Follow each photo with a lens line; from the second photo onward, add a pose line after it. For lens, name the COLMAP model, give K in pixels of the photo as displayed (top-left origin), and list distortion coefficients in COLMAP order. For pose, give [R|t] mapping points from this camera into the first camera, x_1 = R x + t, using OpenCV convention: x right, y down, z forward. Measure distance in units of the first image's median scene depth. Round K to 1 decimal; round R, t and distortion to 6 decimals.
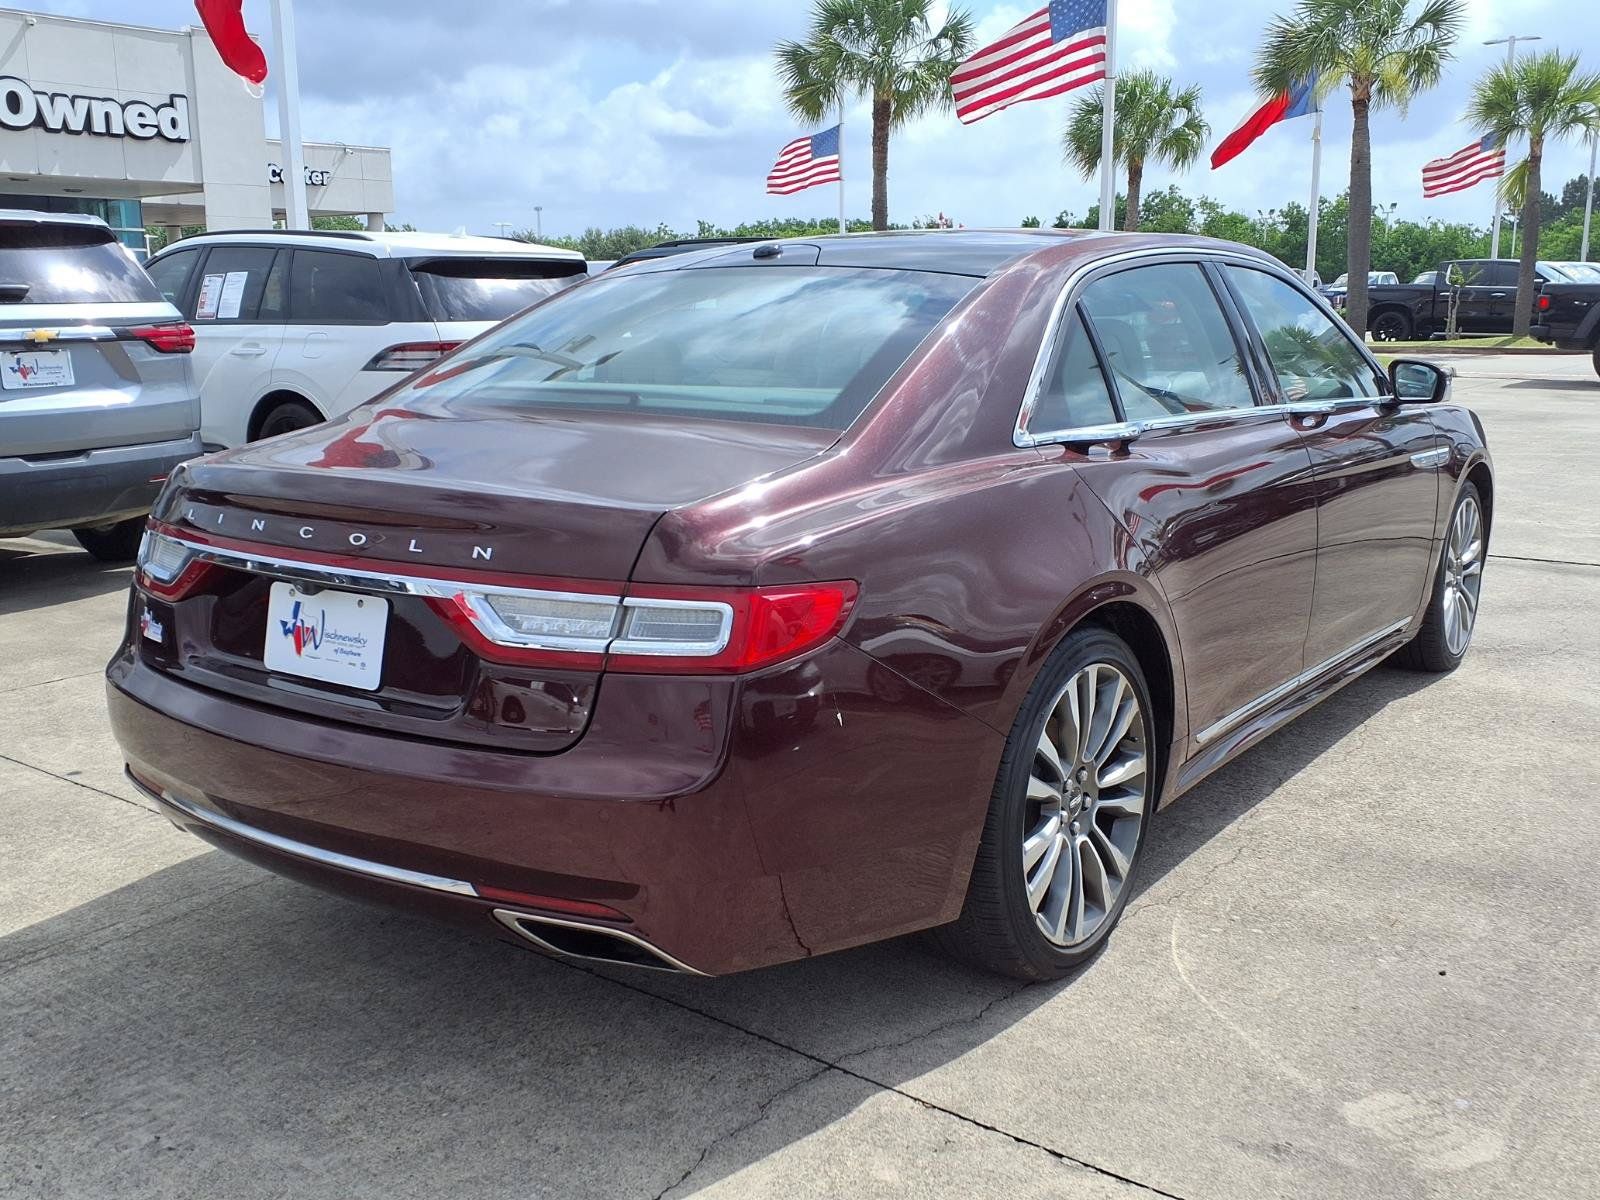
lens RADIAL K [[1536.6, 0, 791.7], [0, 1536.6, 593.4], [0, 0, 1]] dist [0.017591, 0.000000]
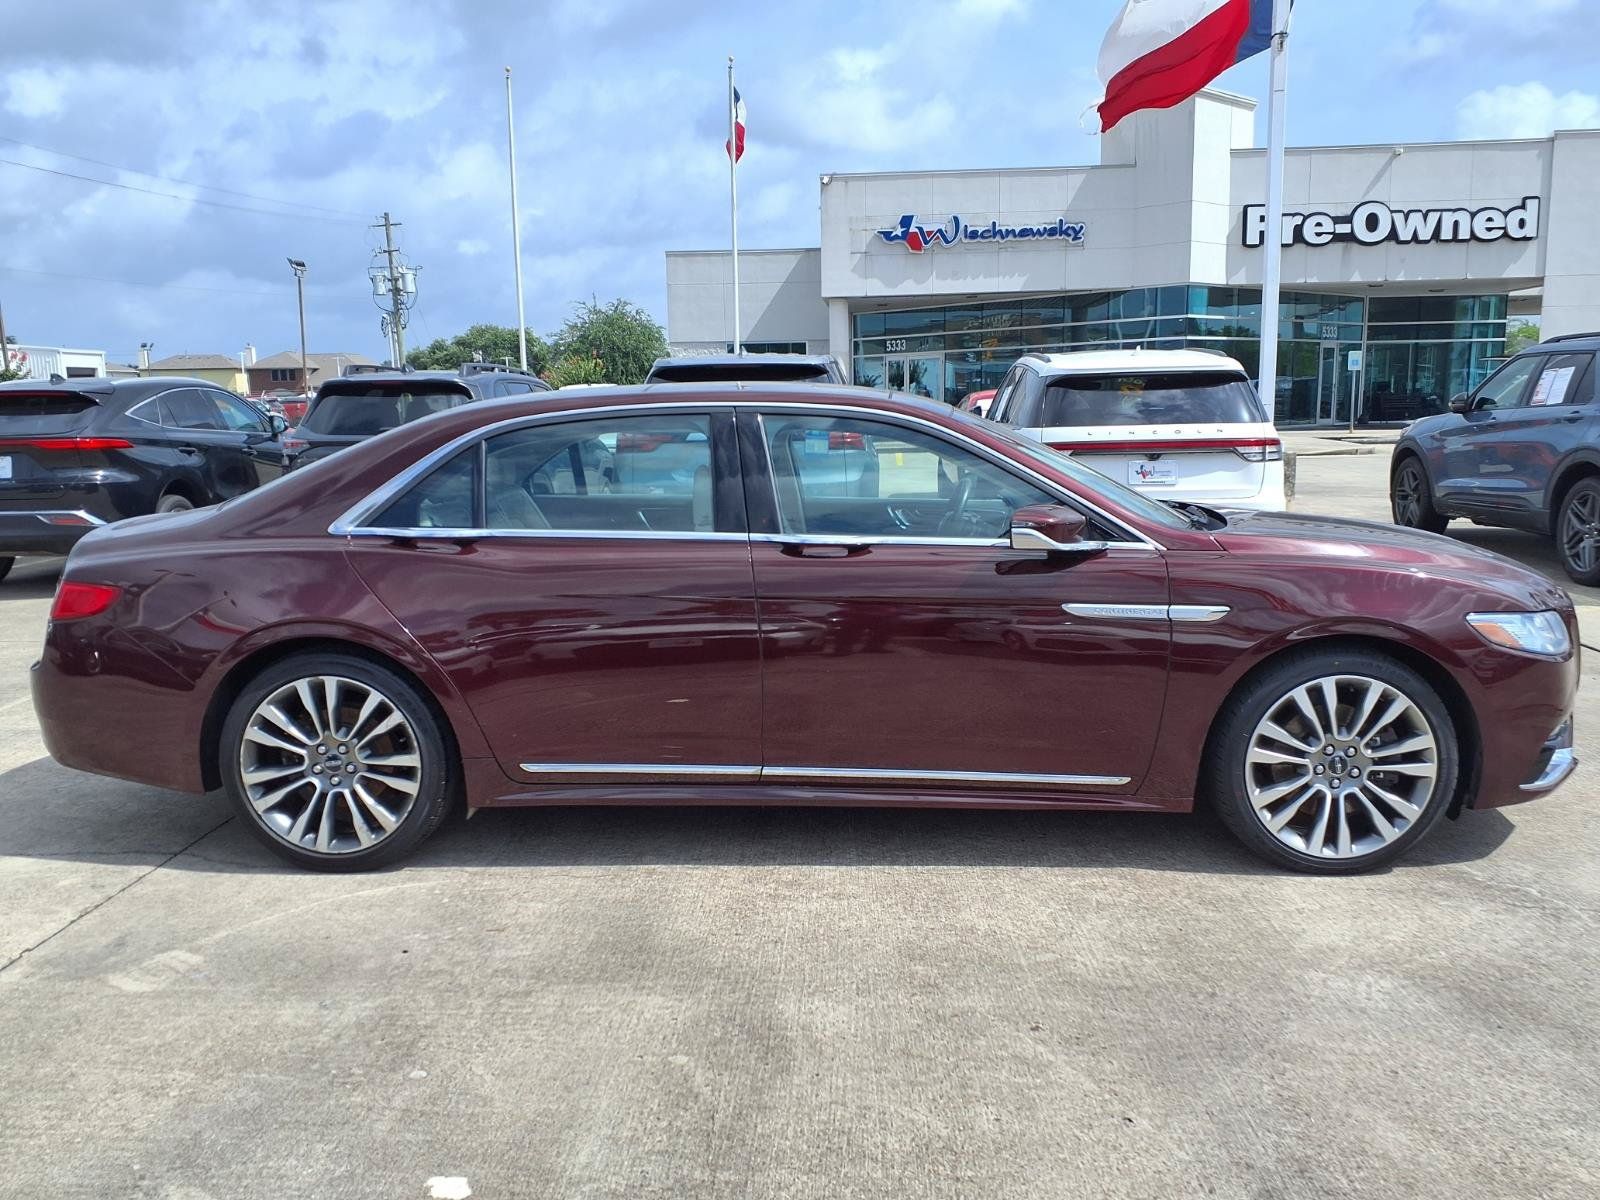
lens RADIAL K [[1365.4, 0, 793.7], [0, 1365.4, 600.0], [0, 0, 1]] dist [0.039837, -0.044132]
pose [[0.549253, 0.127866, -0.825815, 0.165366], [-0.149735, 0.987290, 0.053278, -0.018338], [0.822132, 0.094390, 0.561418, 0.060750]]
